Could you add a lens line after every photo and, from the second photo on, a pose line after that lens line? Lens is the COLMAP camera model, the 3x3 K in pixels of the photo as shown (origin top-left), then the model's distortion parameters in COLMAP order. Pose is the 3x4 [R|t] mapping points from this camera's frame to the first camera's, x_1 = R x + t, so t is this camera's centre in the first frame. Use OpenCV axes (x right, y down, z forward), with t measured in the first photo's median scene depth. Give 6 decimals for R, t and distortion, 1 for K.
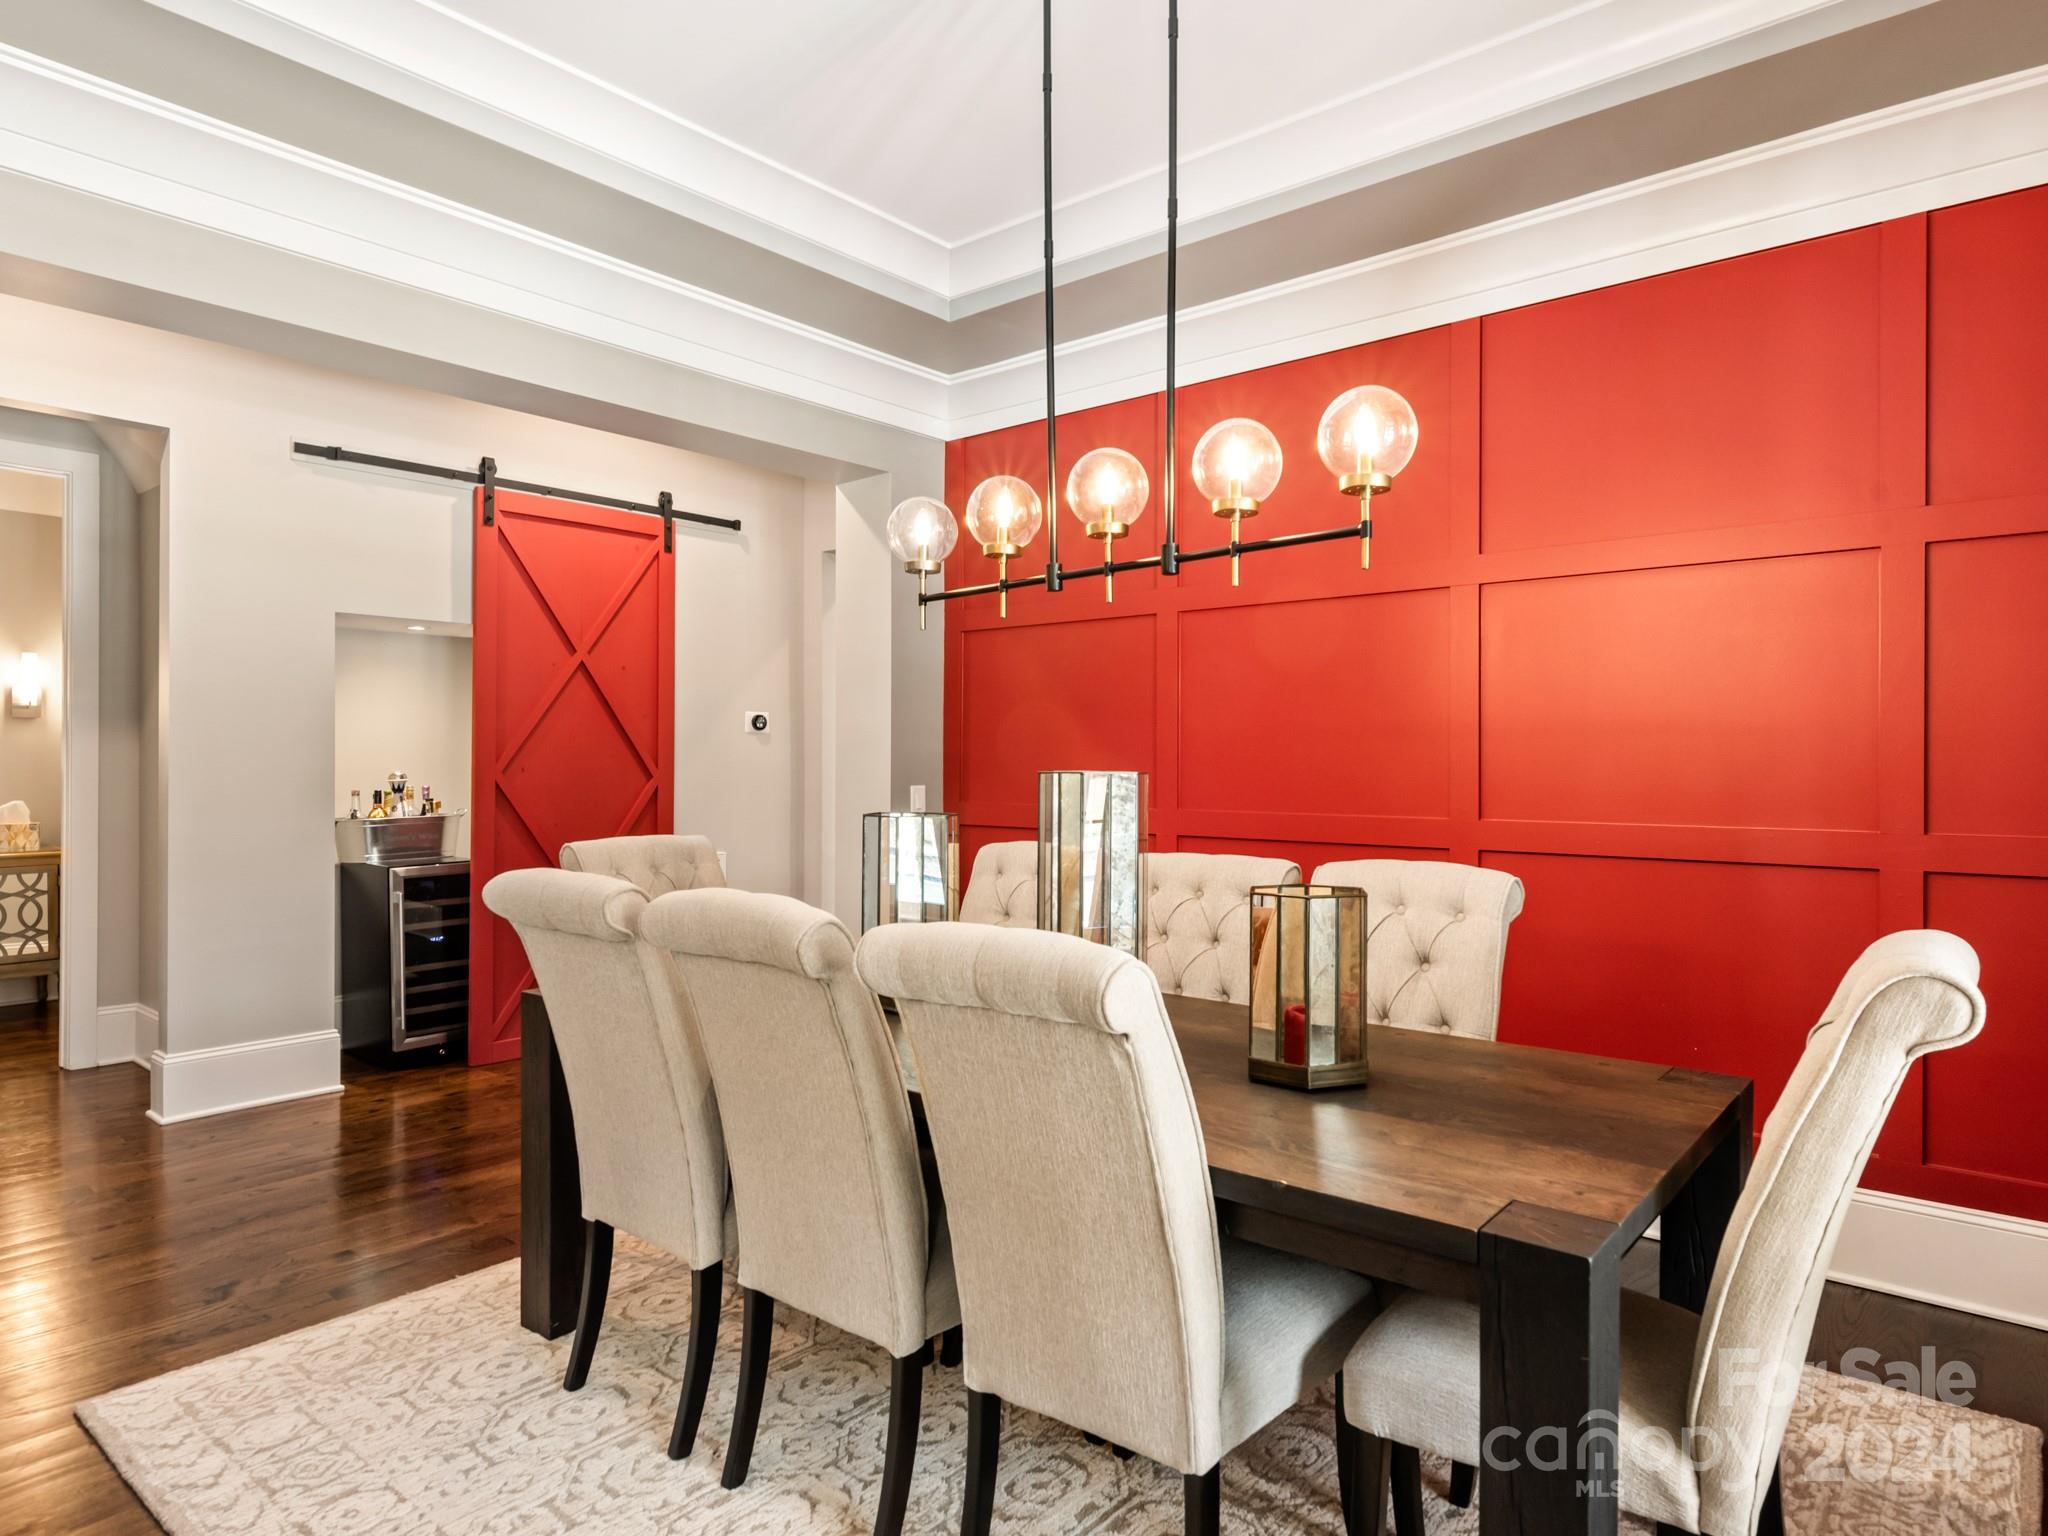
lens RADIAL K [[1236.6, 0, 1044.8], [0, 1236.6, 756.1], [0, 0, 1]] dist [-0.000917, -0.000179]
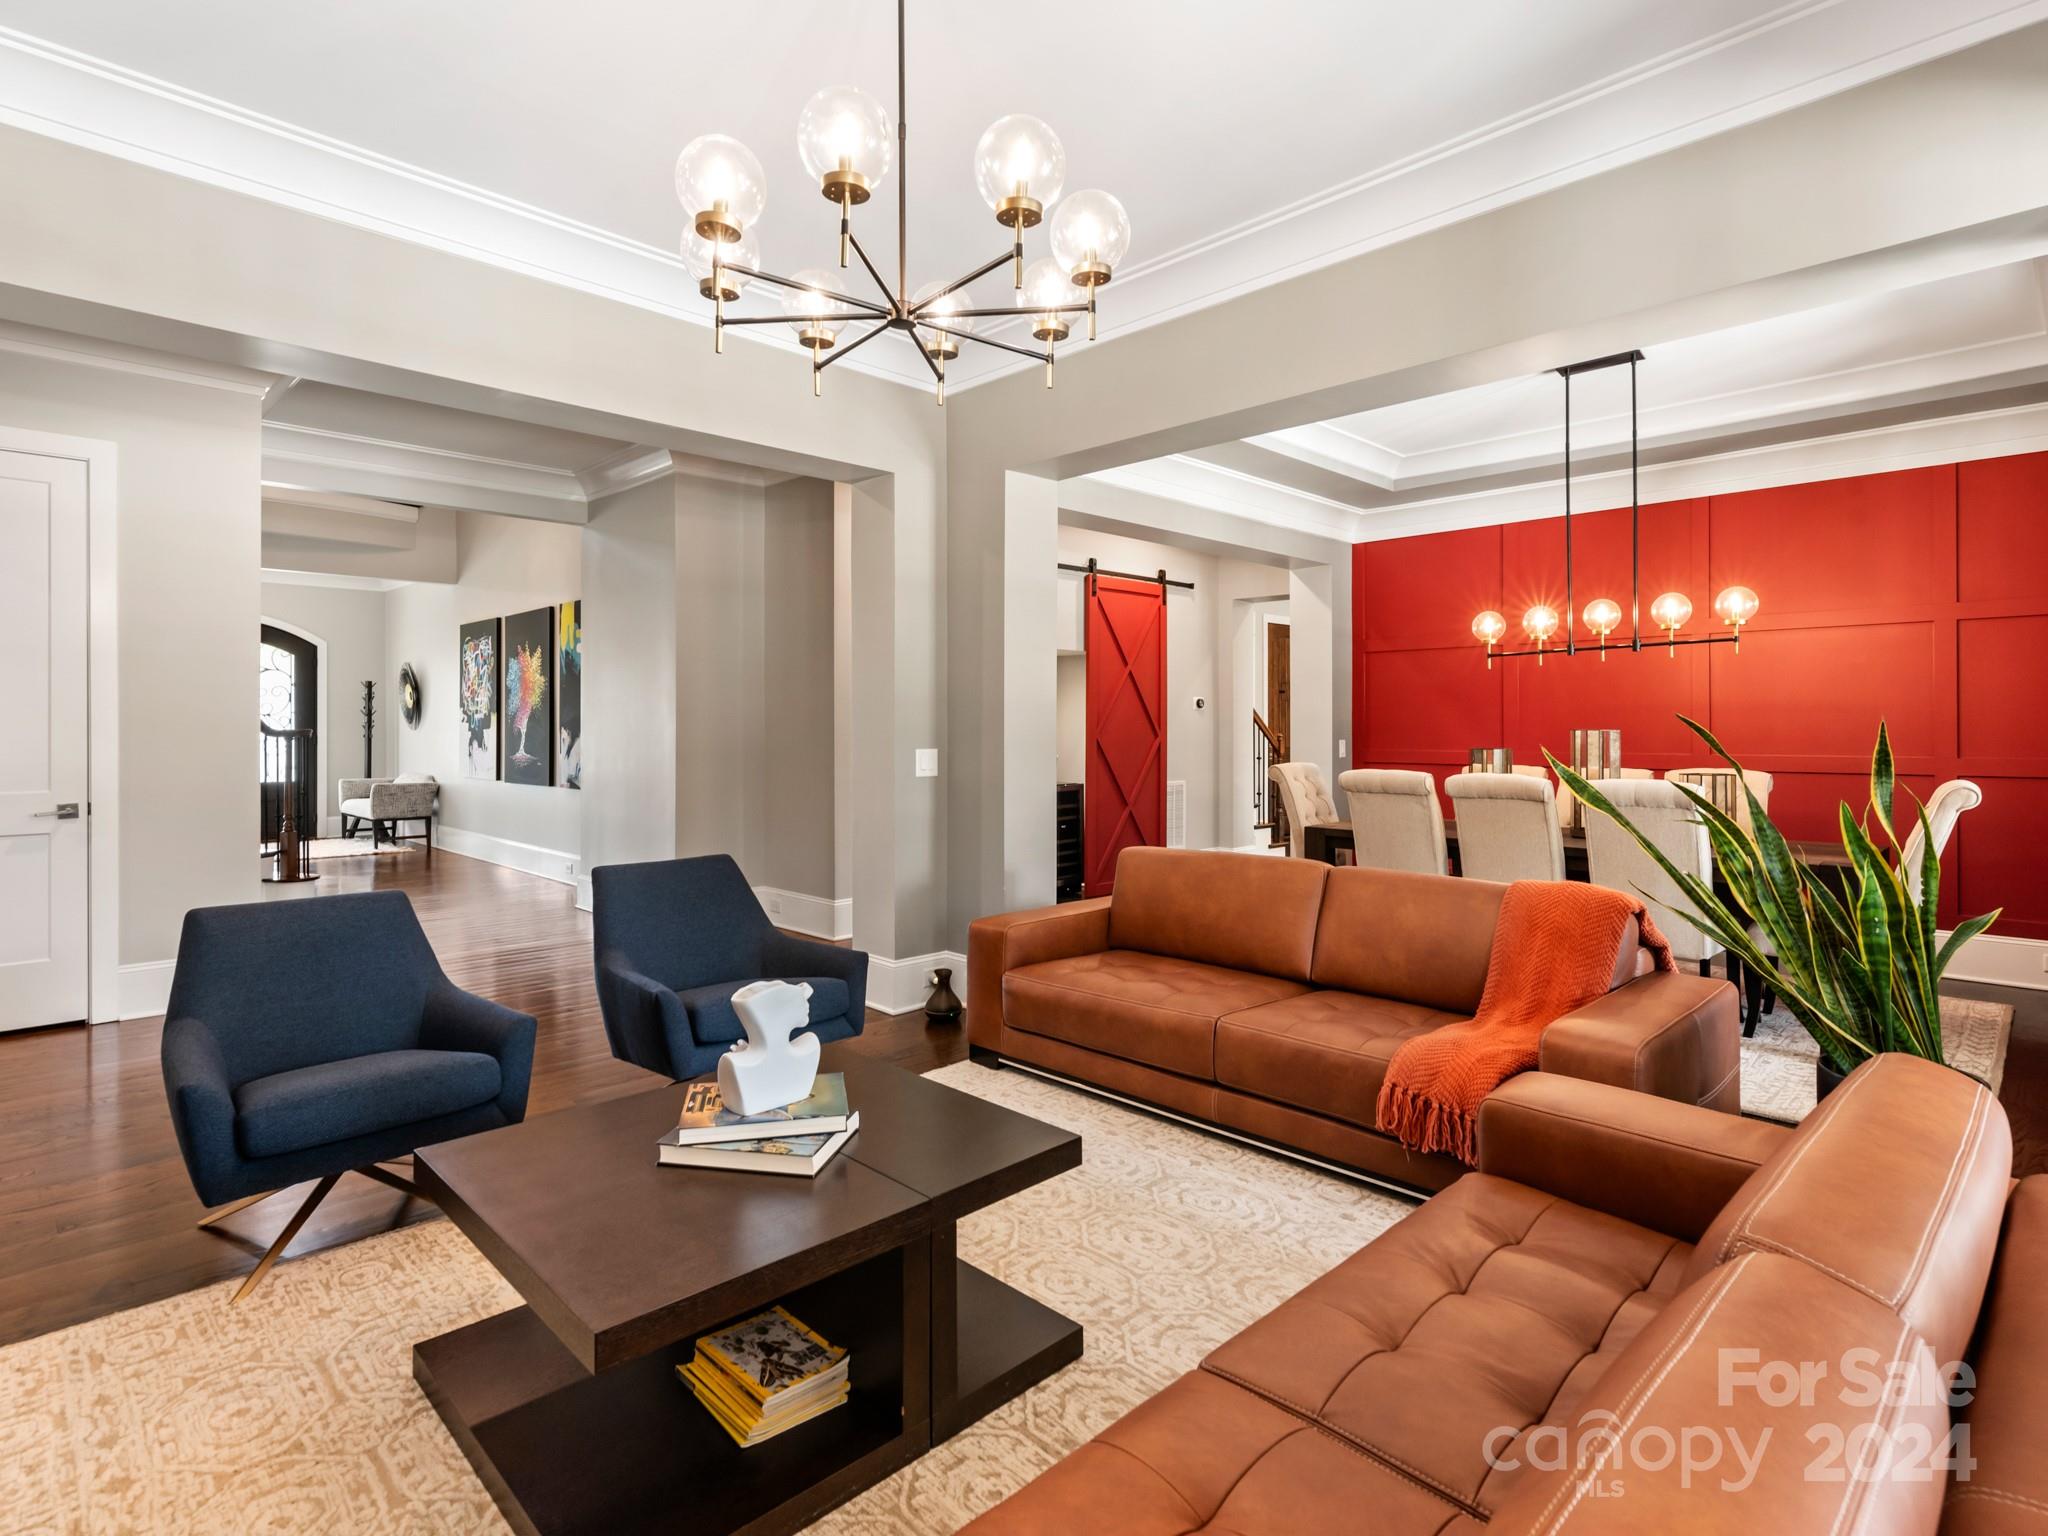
lens RADIAL K [[1071.1, 0, 1030.0], [0, 1071.1, 717.1], [0, 0, 1]] dist [0.000880, 0.000034]
pose [[0.996026, -0.005976, -0.088862, -0.378943], [0.005530, 0.999971, -0.005259, -0.002997], [0.088891, 0.004747, 0.996030, -0.519691]]
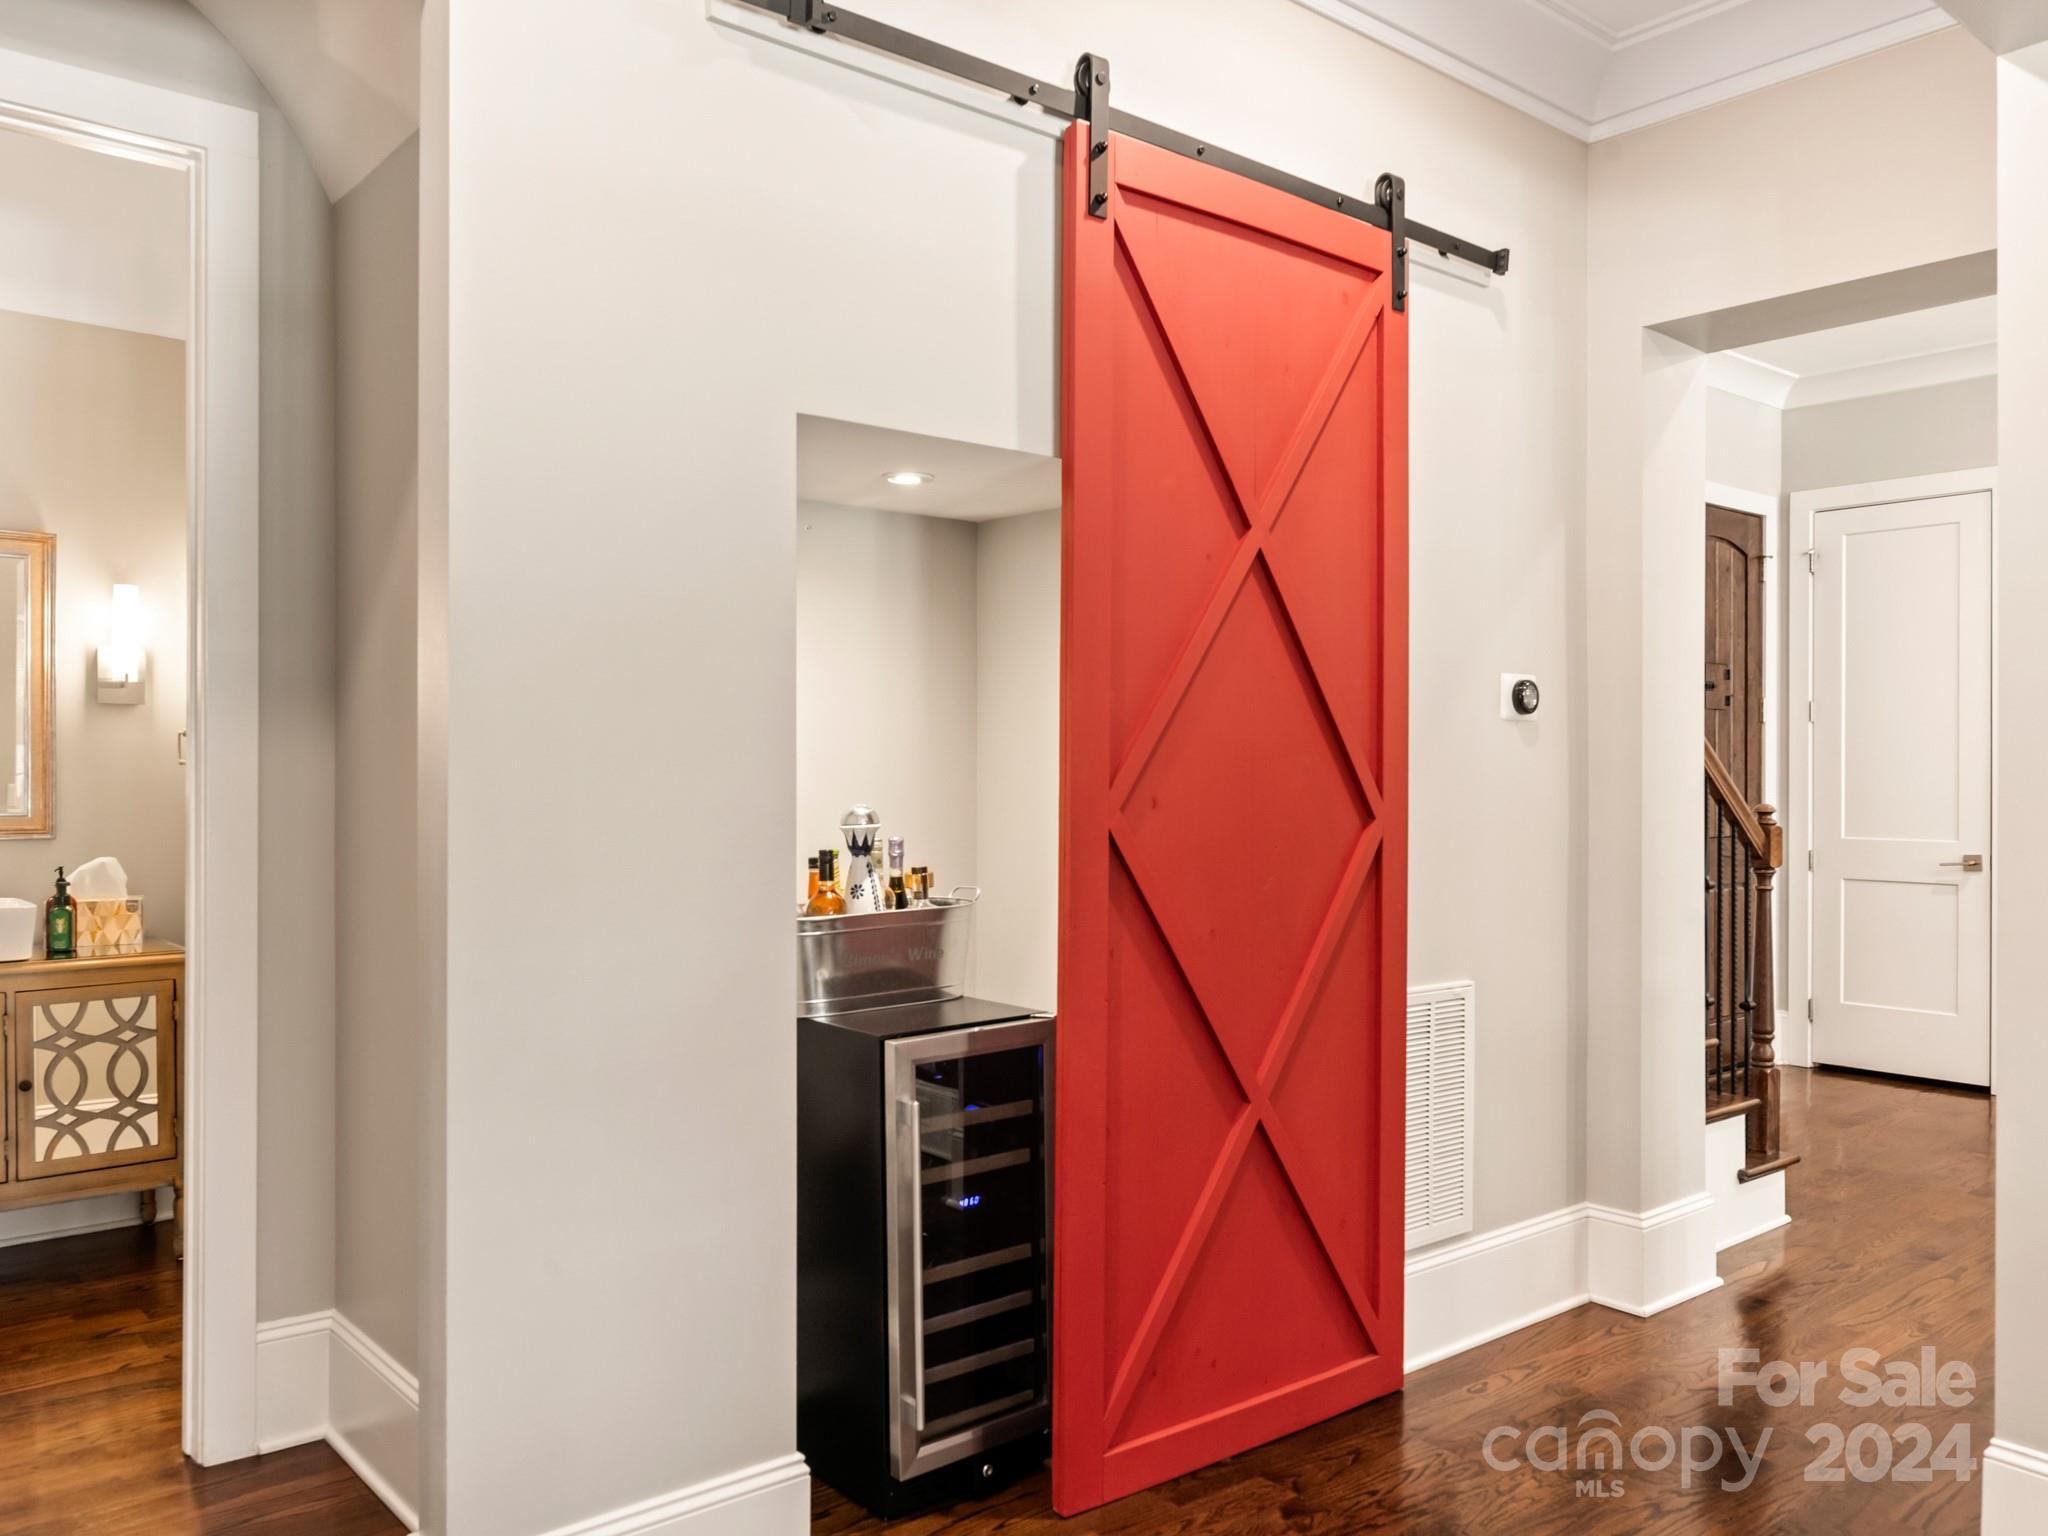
lens RADIAL K [[1605.9, 0, 1024.0], [0, 1605.9, 768.0], [0, 0, 1]] dist [-0.009685, 0.002709]
pose [[0.984027, -0.003578, -0.177982, -0.353646], [0.002994, 0.999989, -0.003550, 0.000929], [0.177992, 0.002961, 0.984027, 0.433551]]
